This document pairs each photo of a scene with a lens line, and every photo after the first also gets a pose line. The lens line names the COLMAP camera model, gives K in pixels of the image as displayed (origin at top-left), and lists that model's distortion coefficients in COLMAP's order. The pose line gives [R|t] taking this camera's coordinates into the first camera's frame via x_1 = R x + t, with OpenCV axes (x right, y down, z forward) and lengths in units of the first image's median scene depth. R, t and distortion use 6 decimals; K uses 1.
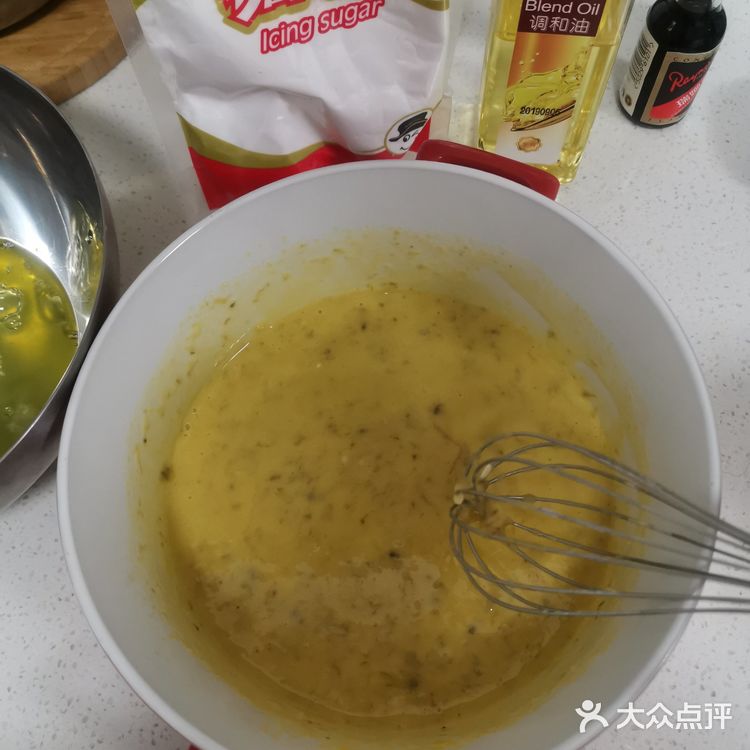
lens RADIAL K [[802.1, 0, 373.1], [0, 802.1, 372.6], [0, 0, 1]] dist [-0.017426, 0.000000]
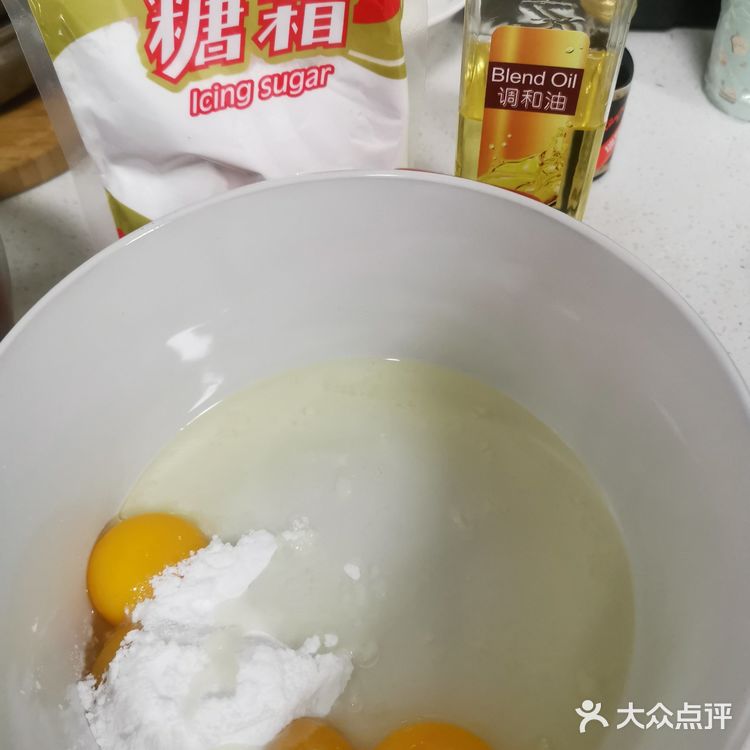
lens RADIAL K [[802.1, 0, 374.2], [0, 802.1, 376.8], [0, 0, 1]] dist [-0.017426, 0.000000]
pose [[0.997189, 0.055296, -0.050570, 0.120360], [-0.065226, 0.972736, -0.222554, 0.062811], [0.036885, 0.225226, 0.973608, 0.208816]]
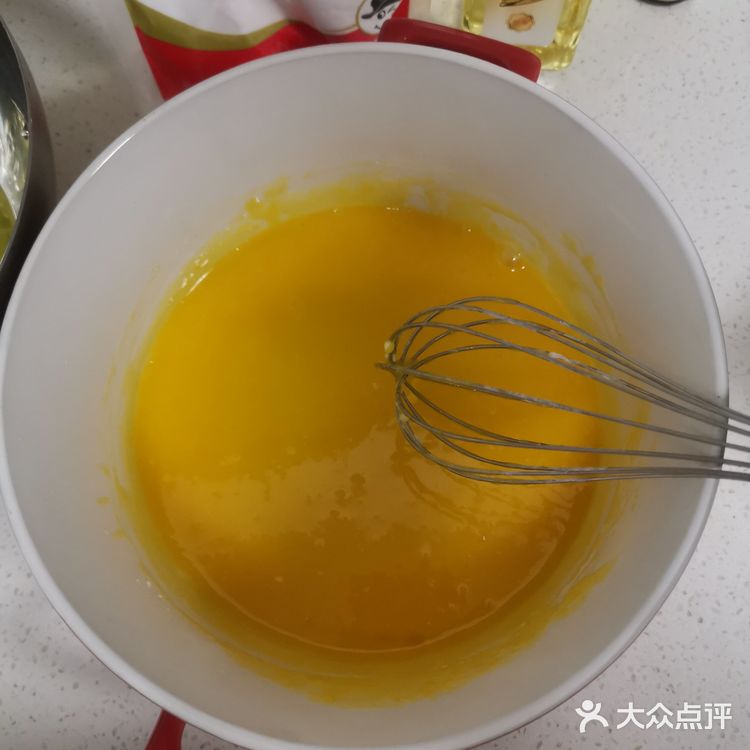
lens RADIAL K [[802.1, 0, 378.6], [0, 802.1, 379.1], [0, 0, 1]] dist [-0.017426, 0.000000]
pose [[0.999972, -0.006159, 0.004265, 0.035099], [0.005586, 0.992339, 0.123418, -0.002450], [-0.004992, -0.123391, 0.992346, 0.080021]]
